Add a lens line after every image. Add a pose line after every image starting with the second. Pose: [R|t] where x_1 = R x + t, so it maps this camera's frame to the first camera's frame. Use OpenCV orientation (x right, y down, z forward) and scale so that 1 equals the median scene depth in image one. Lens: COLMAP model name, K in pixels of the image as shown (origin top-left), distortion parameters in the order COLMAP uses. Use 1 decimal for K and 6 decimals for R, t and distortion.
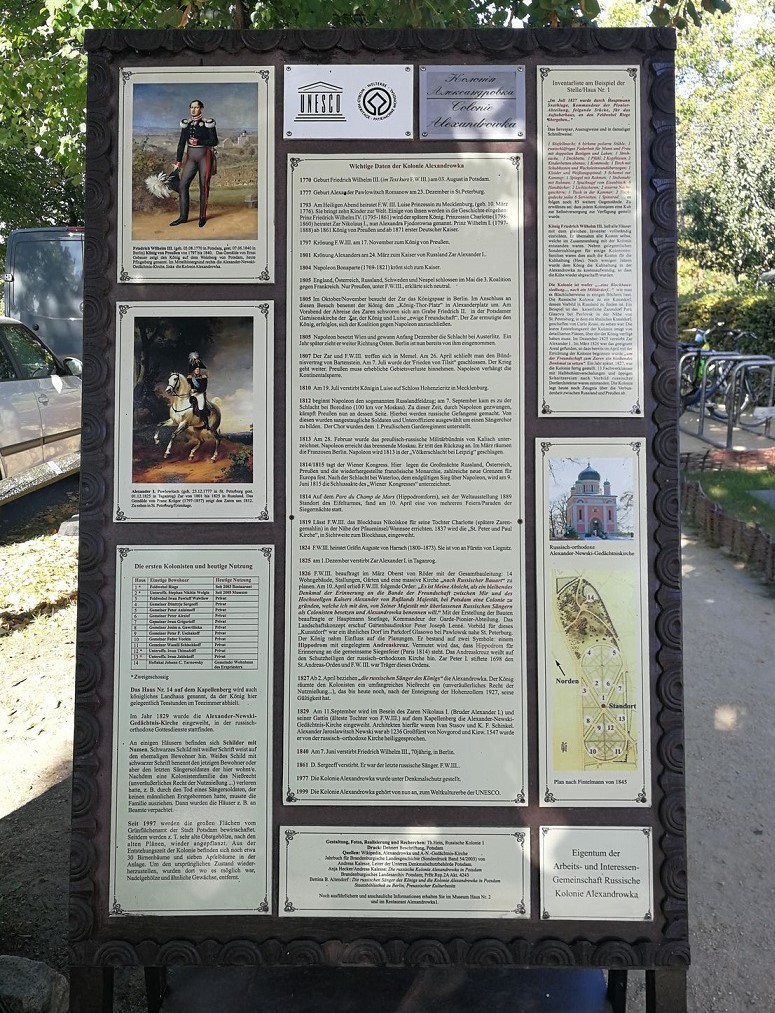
lens RADIAL K [[852.3, 0, 386.5], [0, 852.3, 507.9], [0, 0, 1]] dist [0.020089, 0.012370]
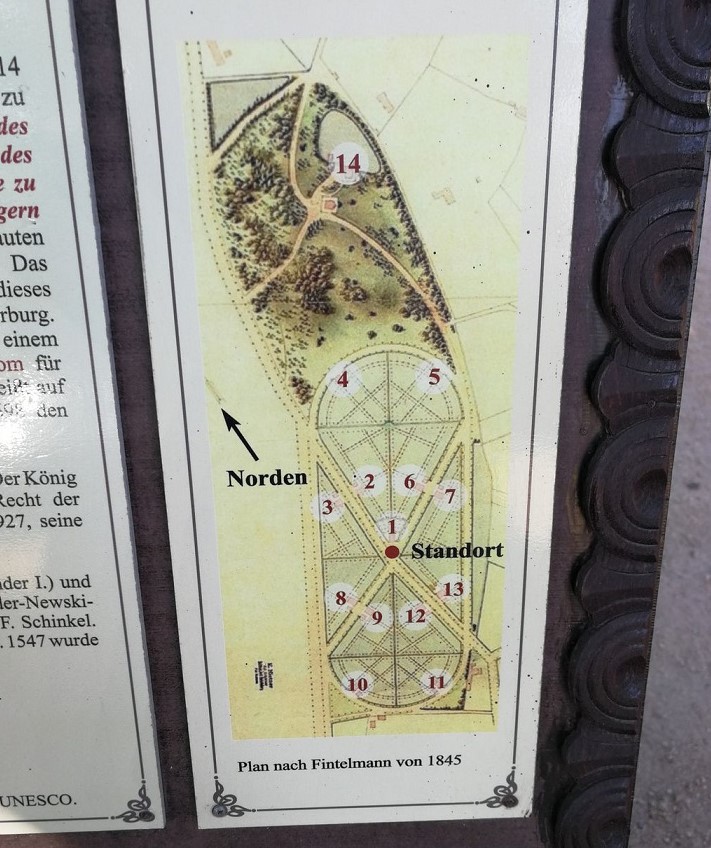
lens RADIAL K [[822.6, 0, 355.7], [0, 822.6, 424.4], [0, 0, 1]] dist [0.033452, 0.000000]
pose [[0.998171, -0.042997, 0.042499, 0.229935], [0.022025, 0.913298, 0.406696, 0.077448], [-0.056301, -0.405016, 0.912574, 0.758184]]
